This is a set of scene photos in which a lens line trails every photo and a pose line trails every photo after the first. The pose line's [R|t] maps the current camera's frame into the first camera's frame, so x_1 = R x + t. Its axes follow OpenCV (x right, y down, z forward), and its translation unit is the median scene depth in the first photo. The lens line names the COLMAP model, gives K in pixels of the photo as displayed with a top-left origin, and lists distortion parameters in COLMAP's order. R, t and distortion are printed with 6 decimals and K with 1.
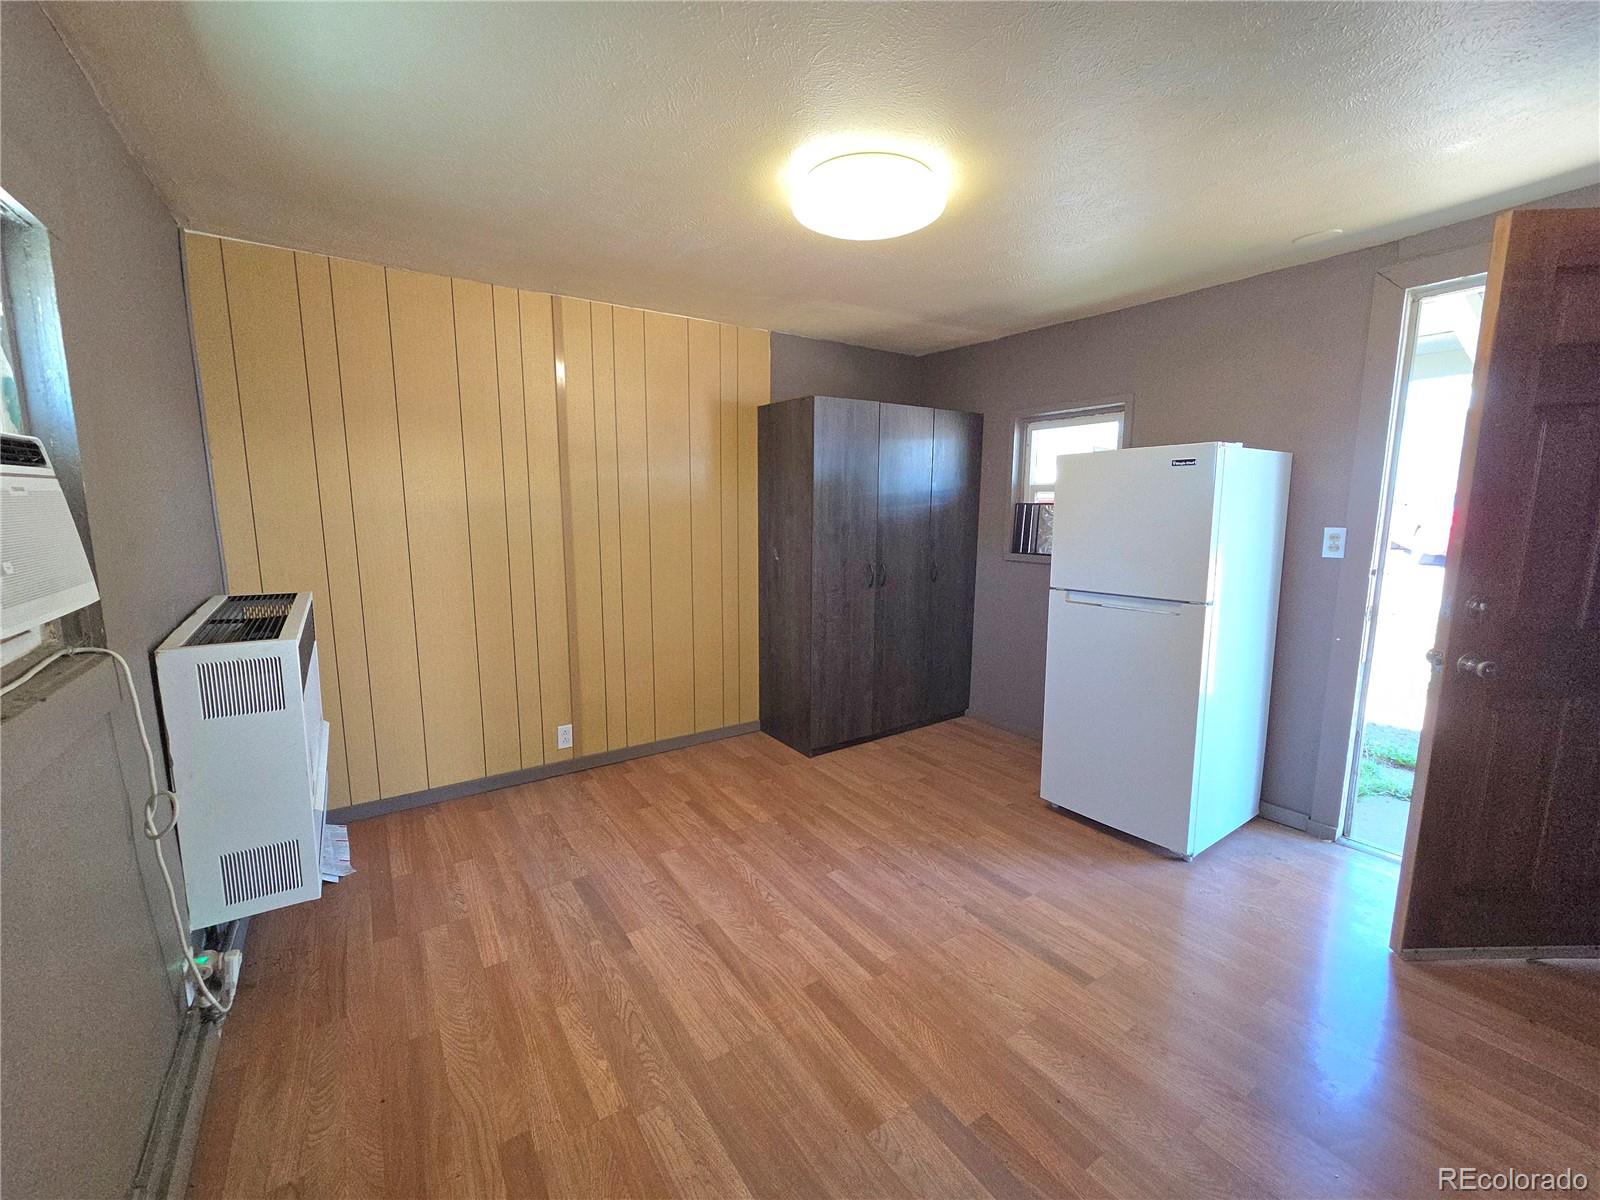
lens RADIAL K [[669.3, 0, 782.9], [0, 669.3, 591.5], [0, 0, 1]] dist [0.018864, 0.000085]
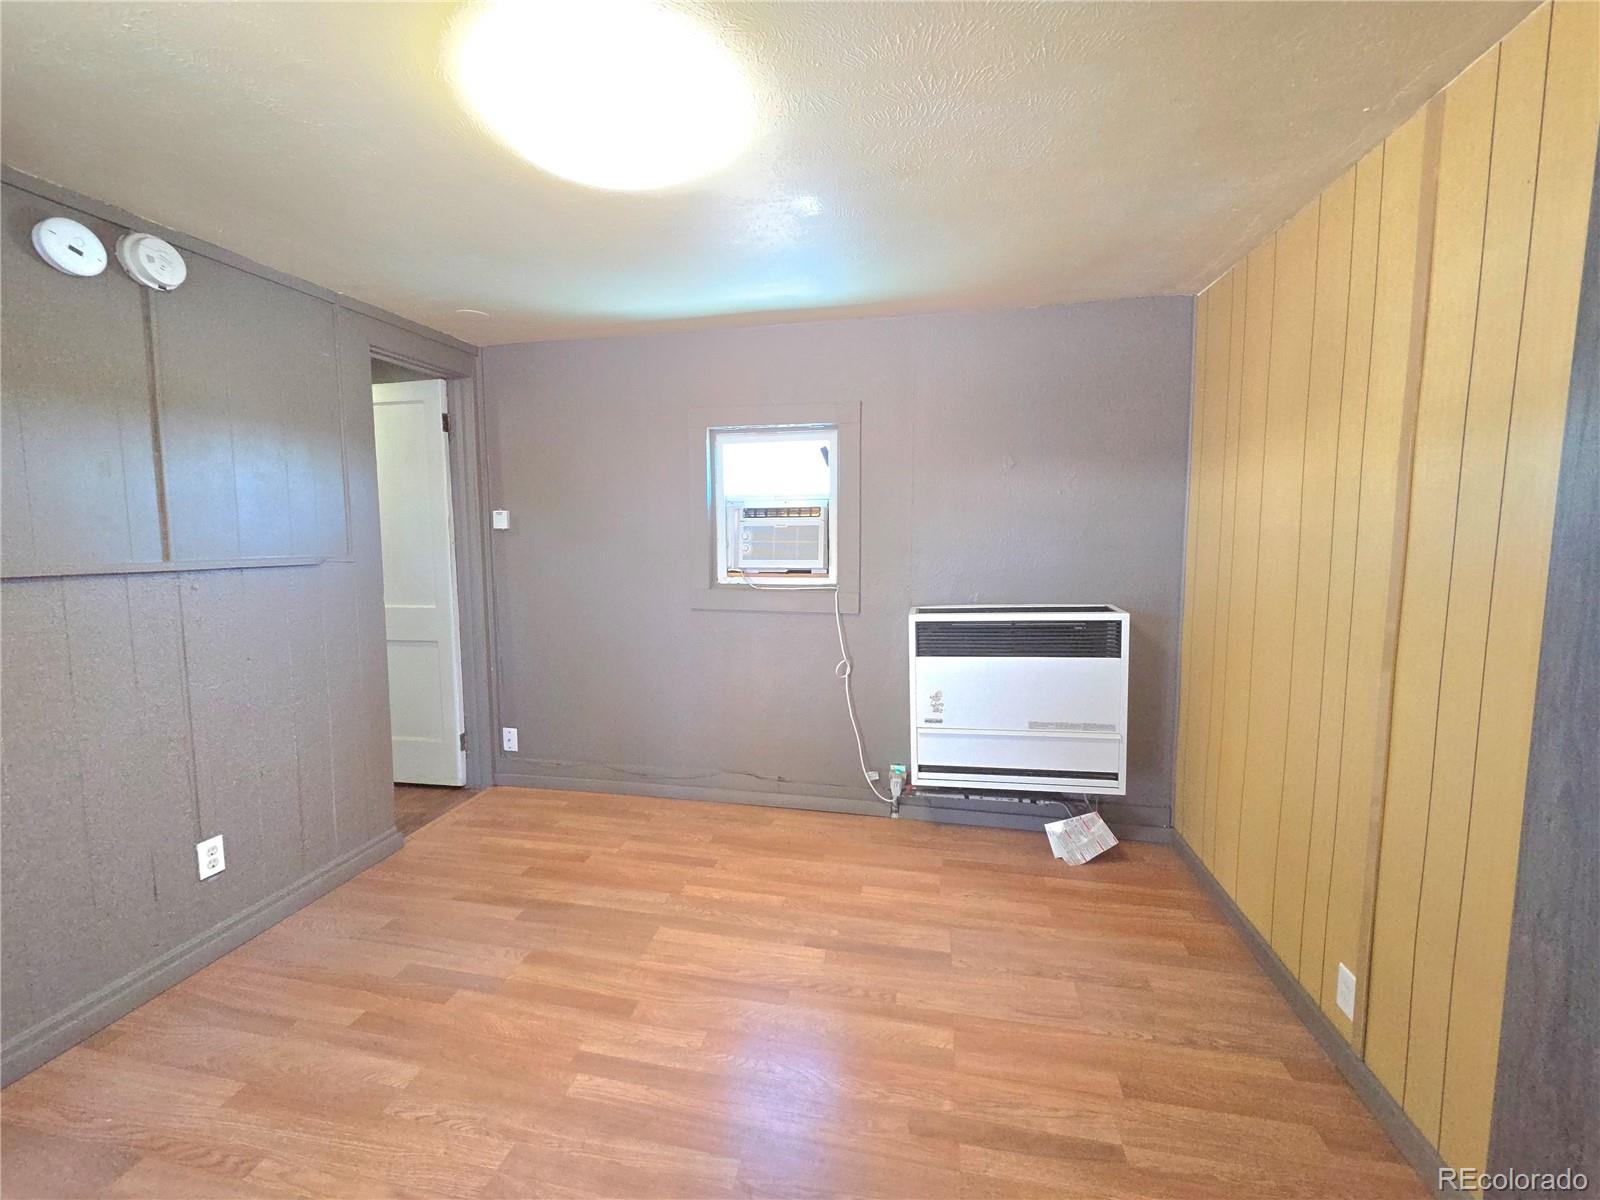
lens RADIAL K [[650.4, 0, 792.0], [0, 650.4, 599.0], [0, 0, 1]] dist [0.000513, 0.000328]
pose [[-0.705336, 0.077317, -0.704644, 0.417823], [-0.097057, 0.974140, 0.204039, -0.188227], [0.702197, 0.212307, -0.679592, 1.386381]]
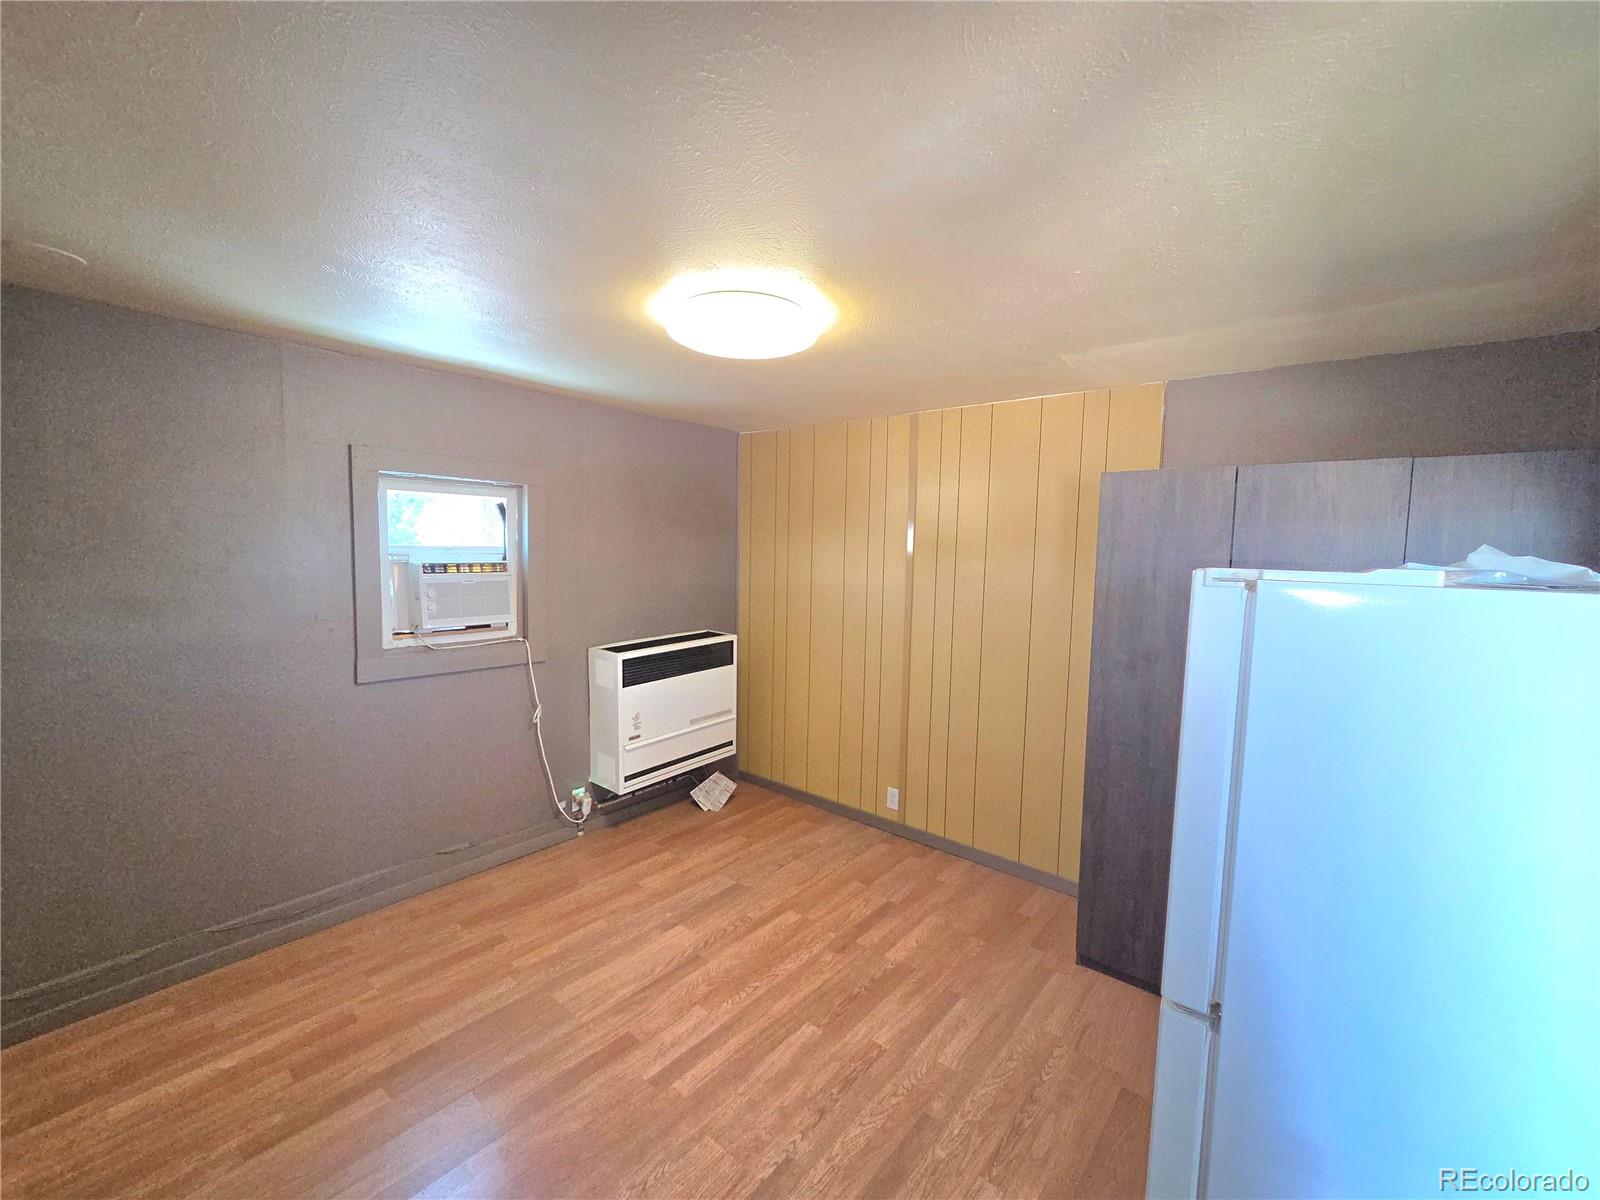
lens RADIAL K [[650.4, 0, 792.0], [0, 650.4, 599.0], [0, 0, 1]] dist [0.000513, 0.000328]
pose [[0.287789, 0.085953, -0.953829, 0.890199], [-0.158475, 0.986508, 0.041083, -0.181593], [0.944491, 0.139335, 0.297527, 0.675779]]
